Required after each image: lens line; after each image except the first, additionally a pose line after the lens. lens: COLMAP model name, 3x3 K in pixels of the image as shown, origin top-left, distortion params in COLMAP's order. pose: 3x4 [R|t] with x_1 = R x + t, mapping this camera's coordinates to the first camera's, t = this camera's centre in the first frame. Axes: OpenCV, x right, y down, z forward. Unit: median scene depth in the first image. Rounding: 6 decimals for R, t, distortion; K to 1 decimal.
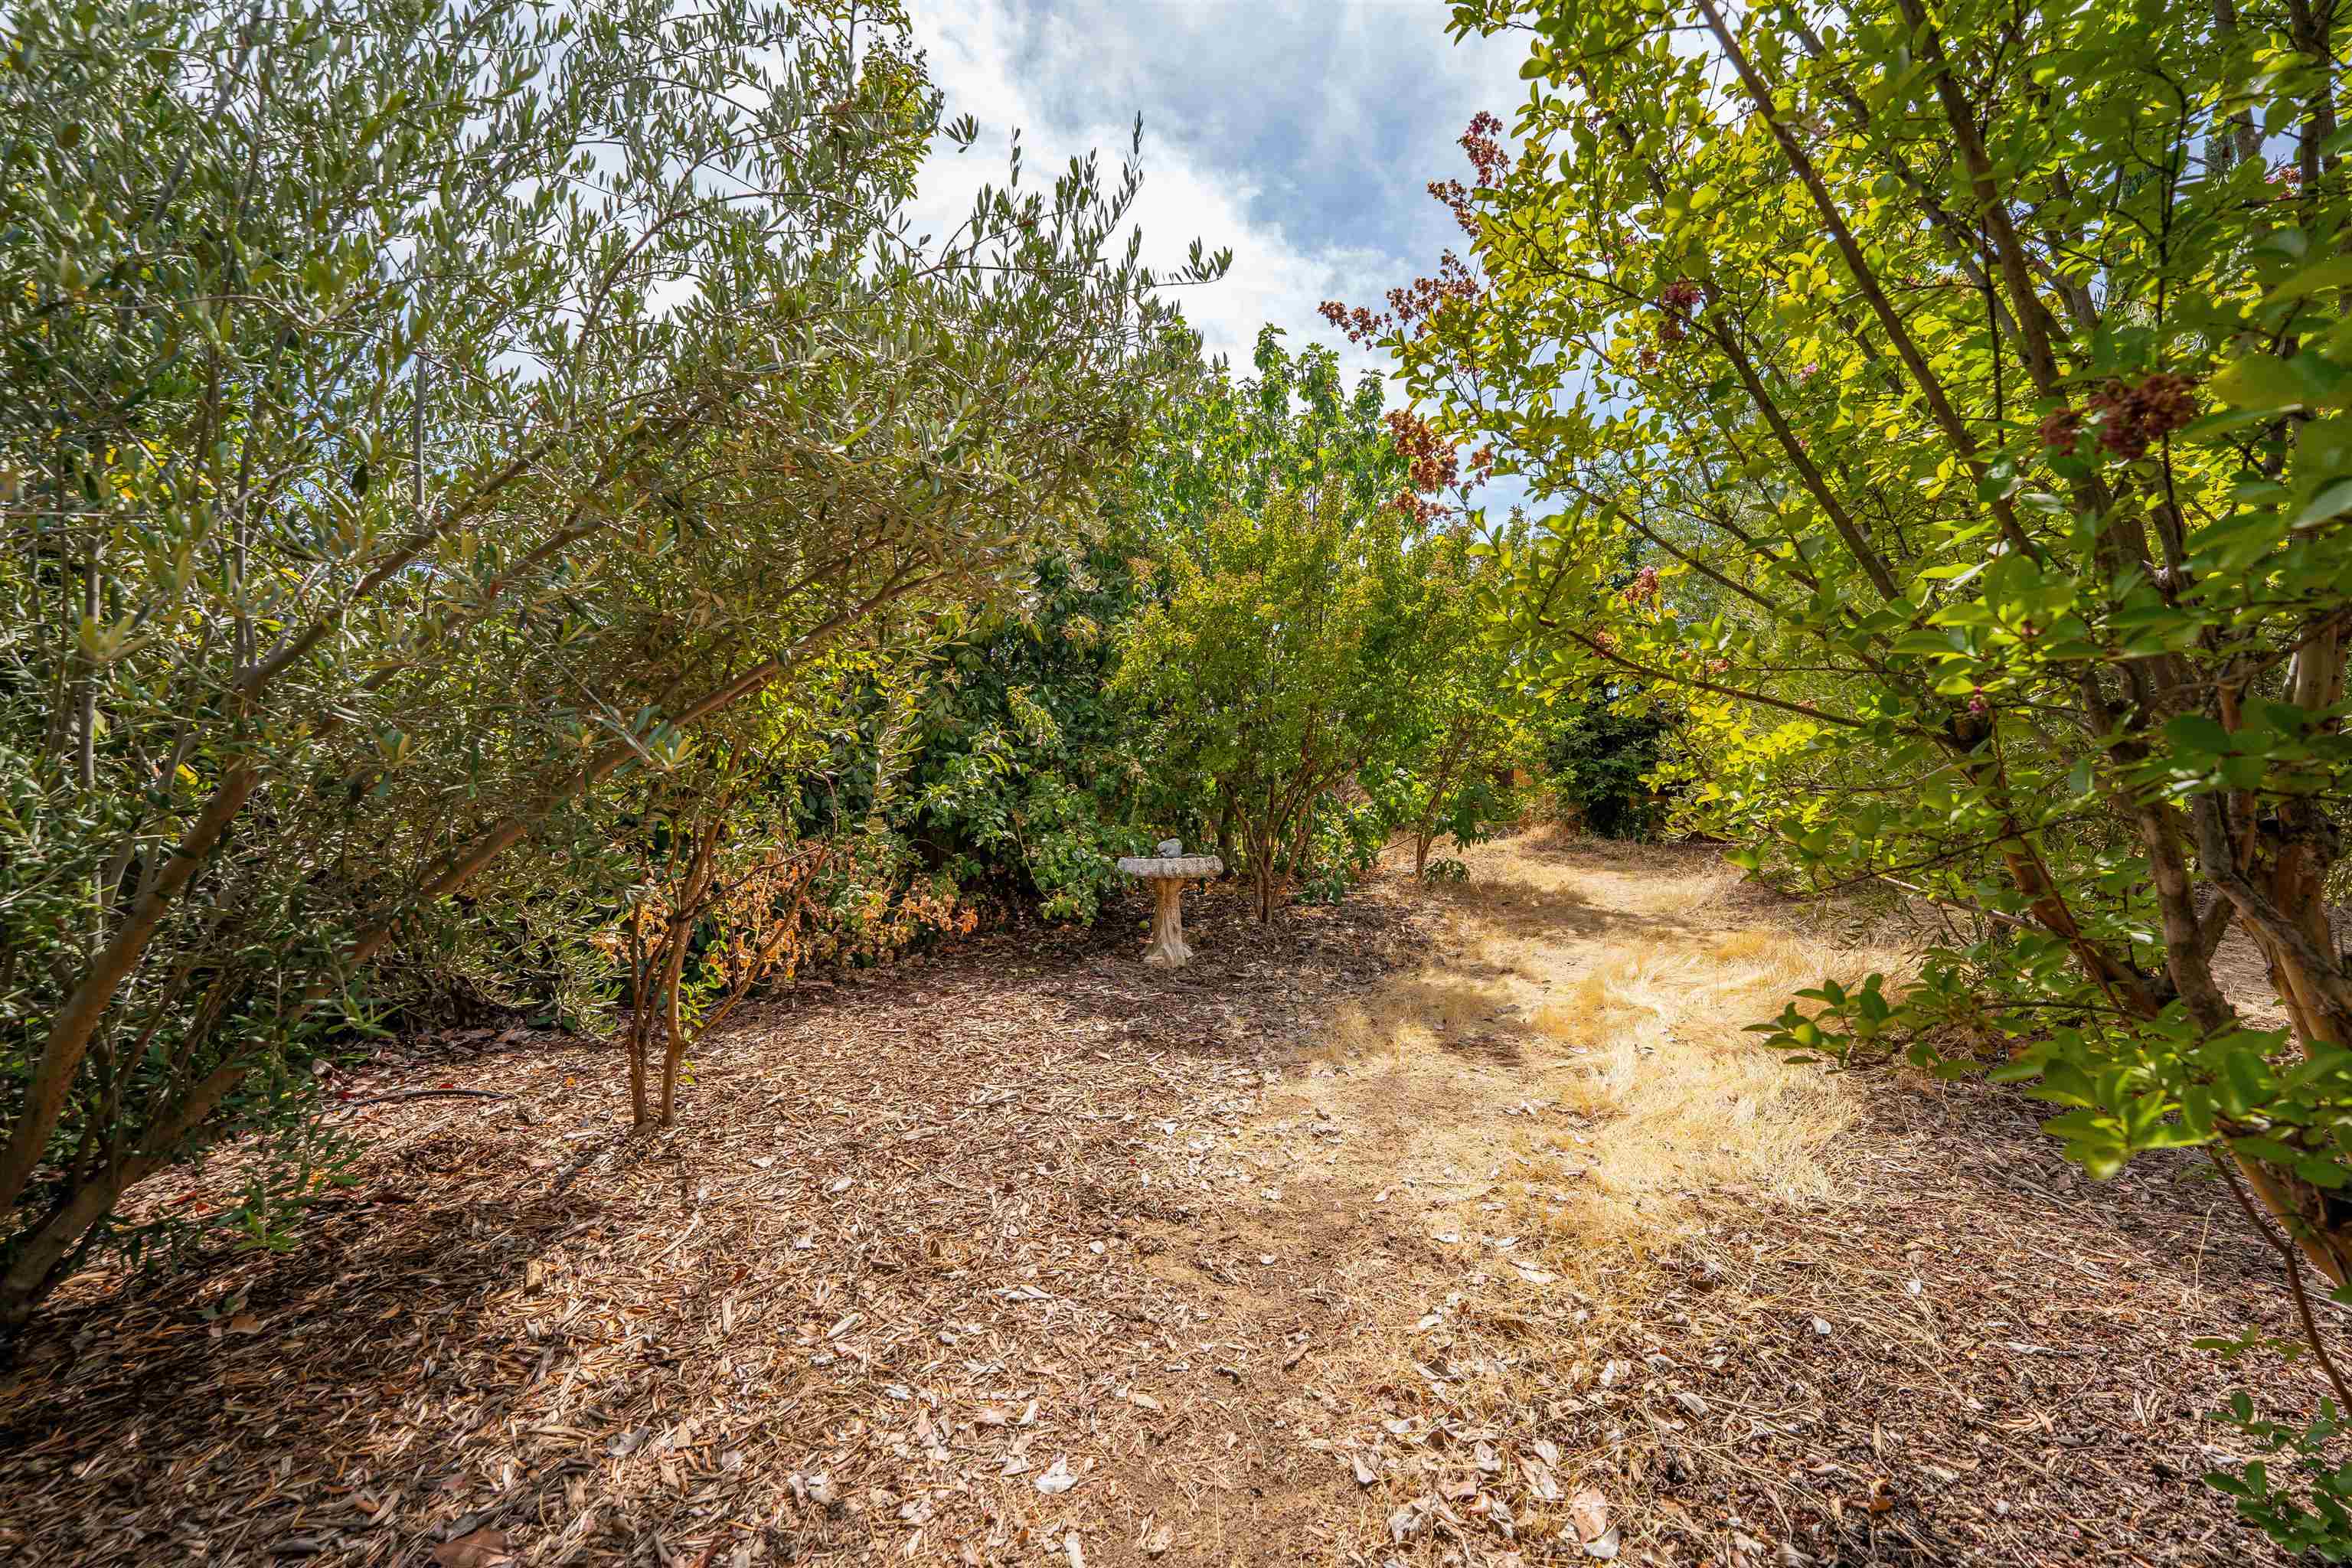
lens RADIAL K [[998.6, 0, 1179.0], [0, 998.6, 777.5], [0, 0, 1]] dist [-0.017402, -0.000914]
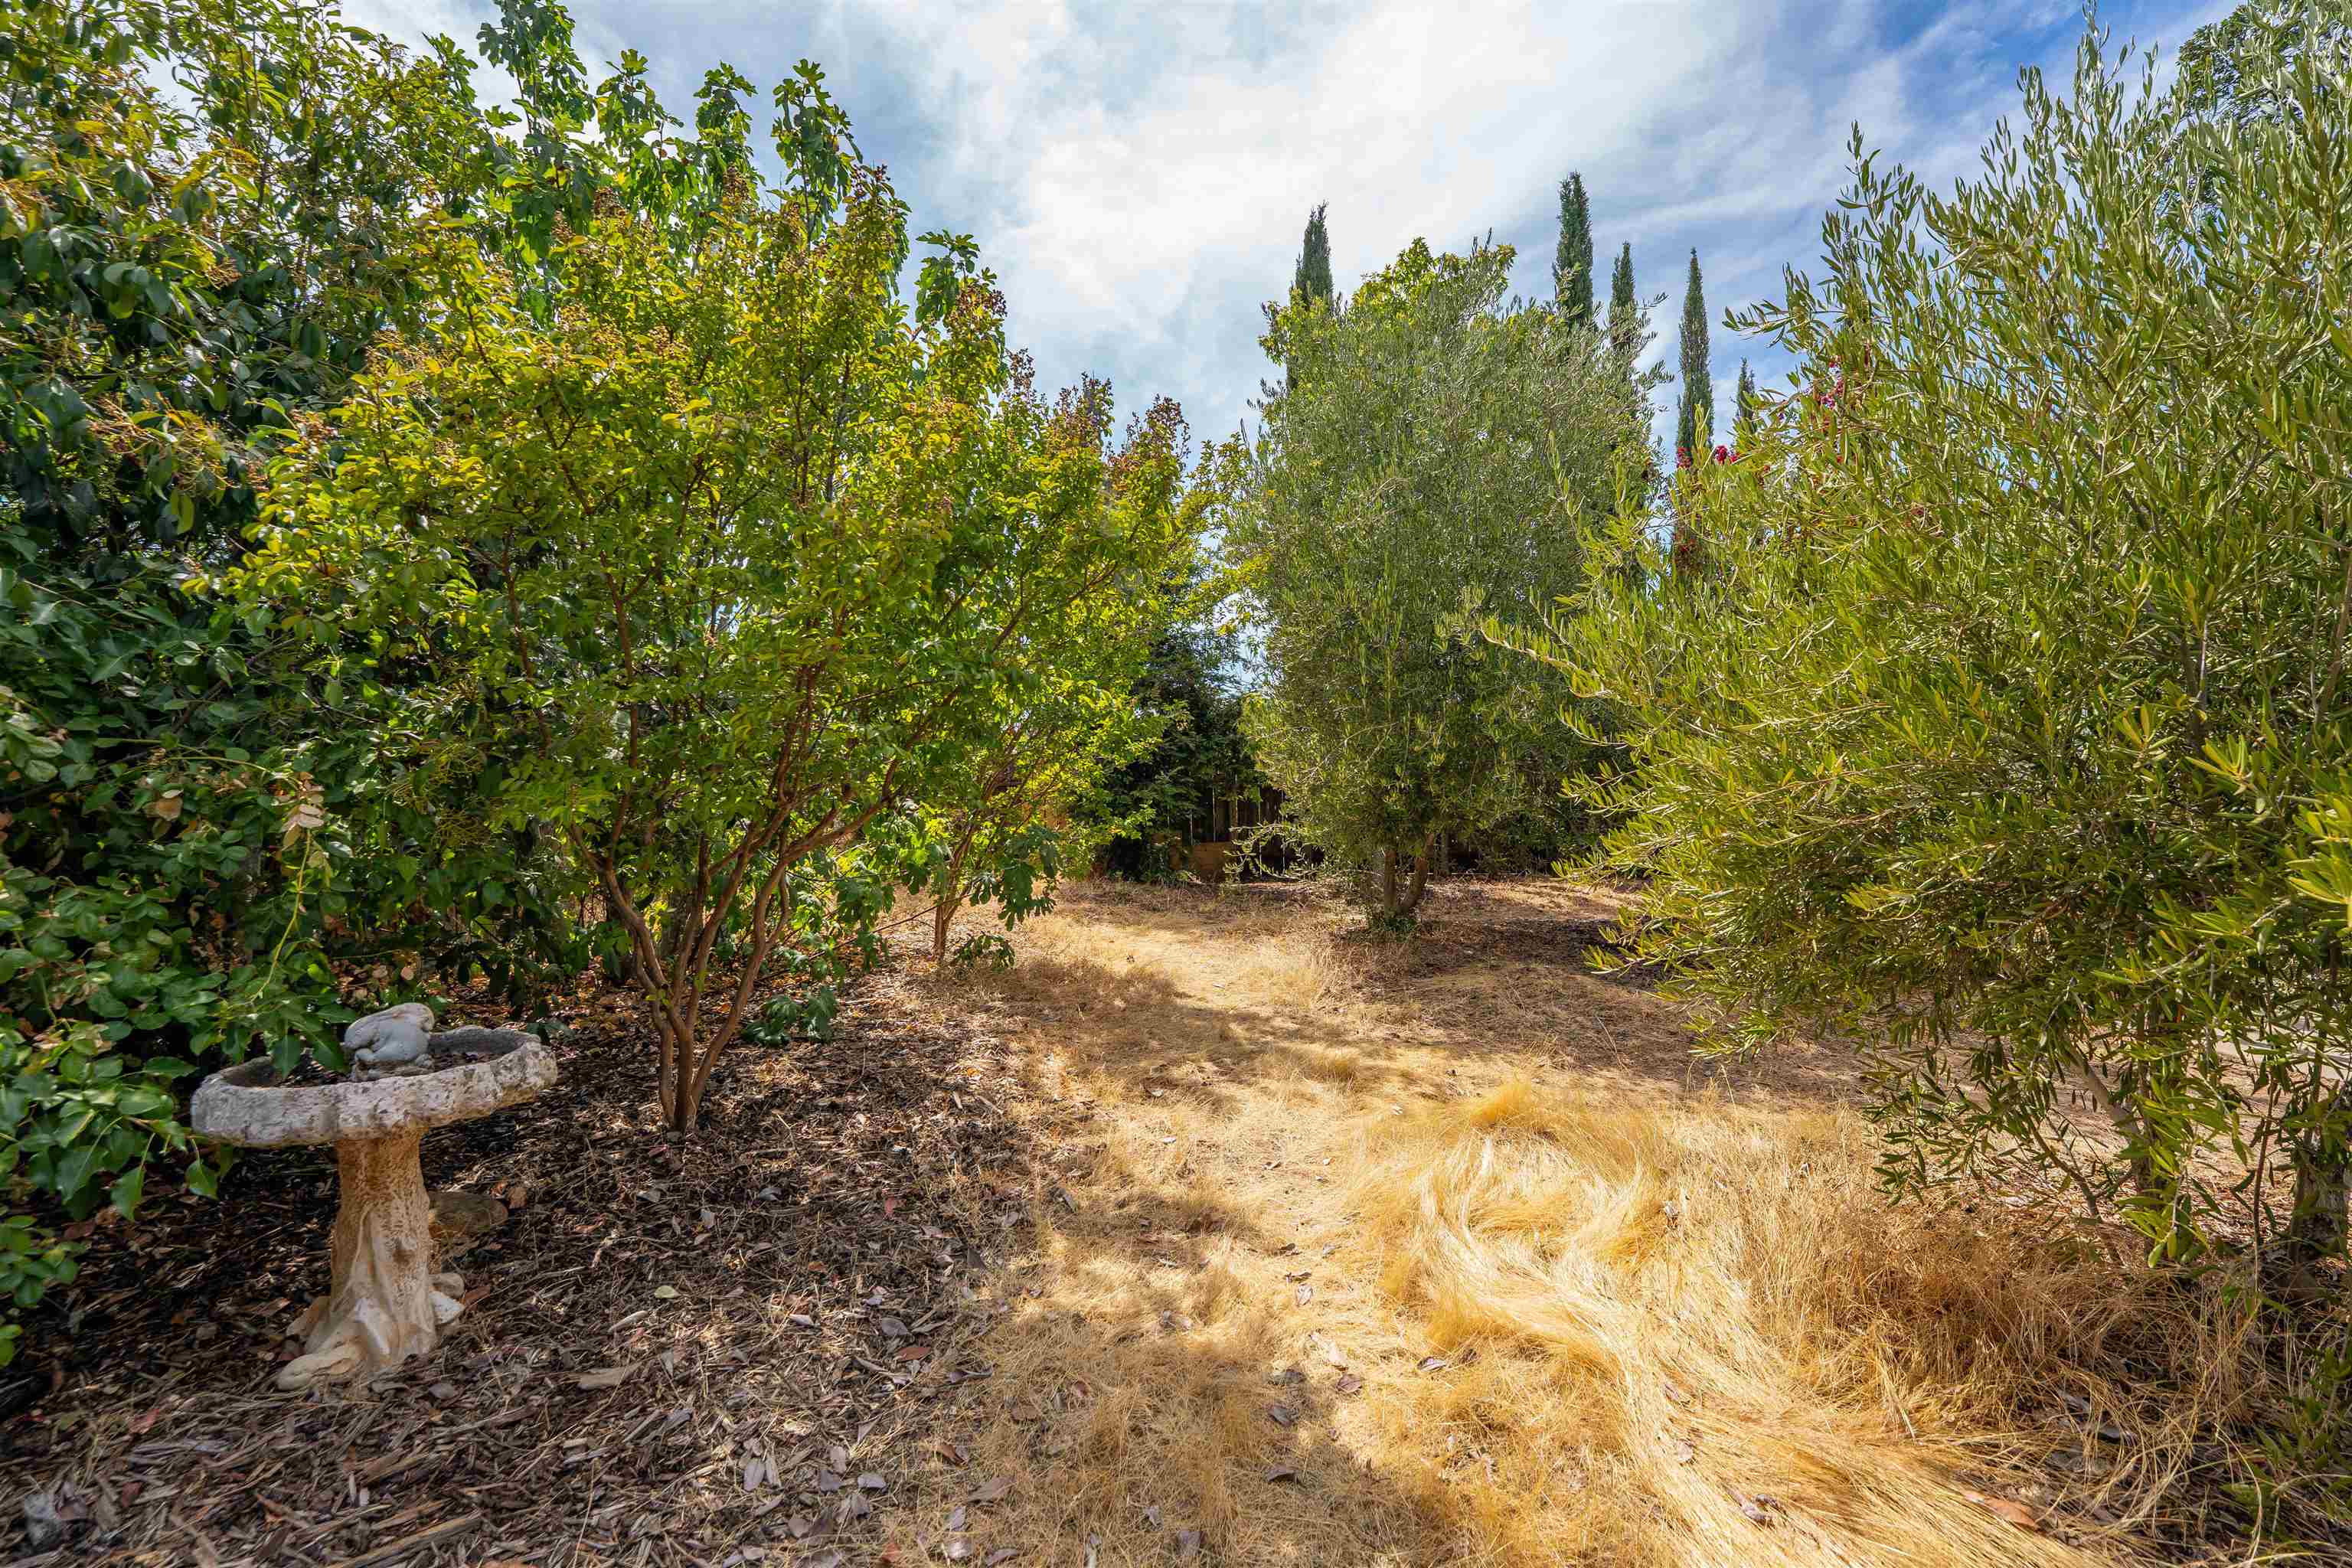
lens RADIAL K [[998.6, 0, 1180.3], [0, 998.6, 769.5], [0, 0, 1]] dist [-0.017402, -0.000914]
pose [[0.860639, 0.026530, 0.508524, 0.041227], [-0.012738, 0.999451, -0.030583, -0.014737], [-0.509056, 0.019844, 0.860505, 0.415825]]
